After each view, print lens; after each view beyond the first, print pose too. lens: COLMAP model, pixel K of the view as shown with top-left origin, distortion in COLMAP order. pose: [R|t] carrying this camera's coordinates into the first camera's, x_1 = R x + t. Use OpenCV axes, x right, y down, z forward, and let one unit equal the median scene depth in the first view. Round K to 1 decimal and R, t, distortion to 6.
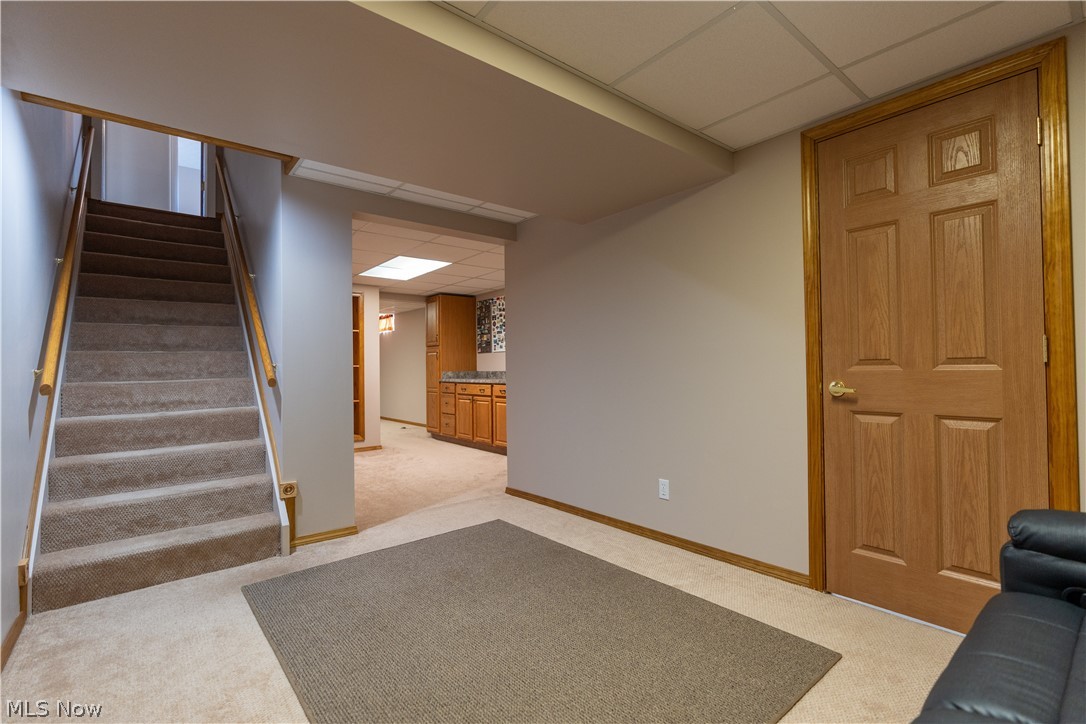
lens RADIAL K [[492.0, 0, 543.0], [0, 492.0, 362.0], [0, 0, 1]] dist [-0.002584, -0.000597]
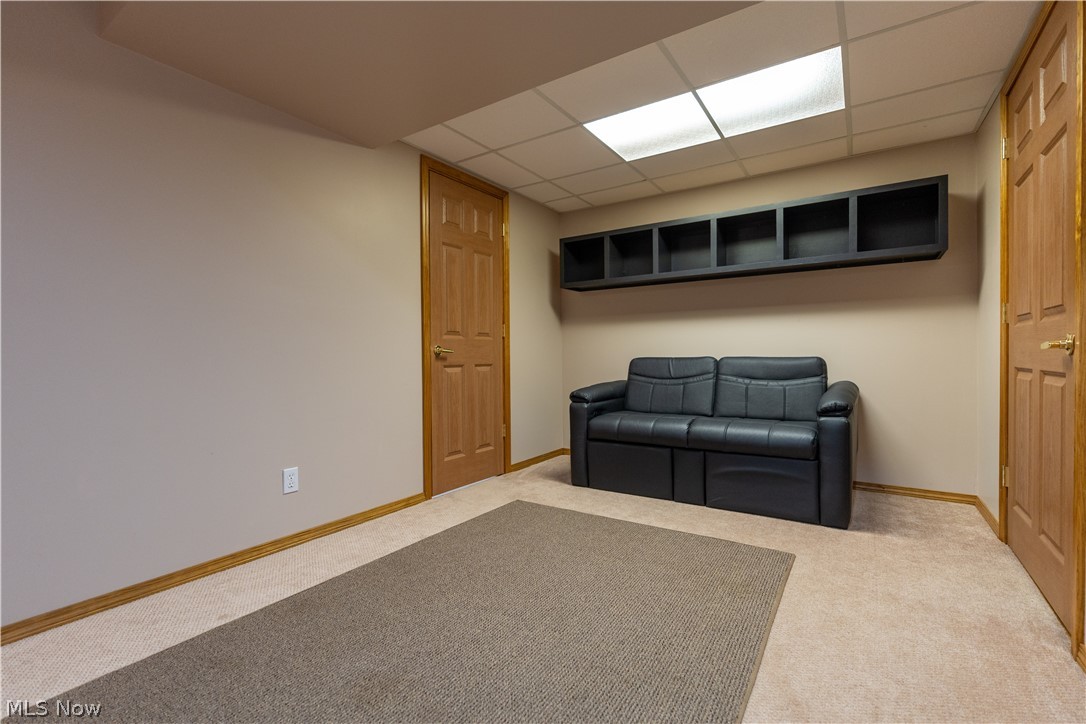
lens RADIAL K [[480.9, 0, 537.5], [0, 480.9, 364.6], [0, 0, 1]] dist [-0.013692, -0.000384]
pose [[-0.285314, 0.004200, 0.958425, -0.838366], [0.002797, 0.999990, -0.003549, 0.103241], [-0.958430, 0.001668, -0.285323, 1.147020]]
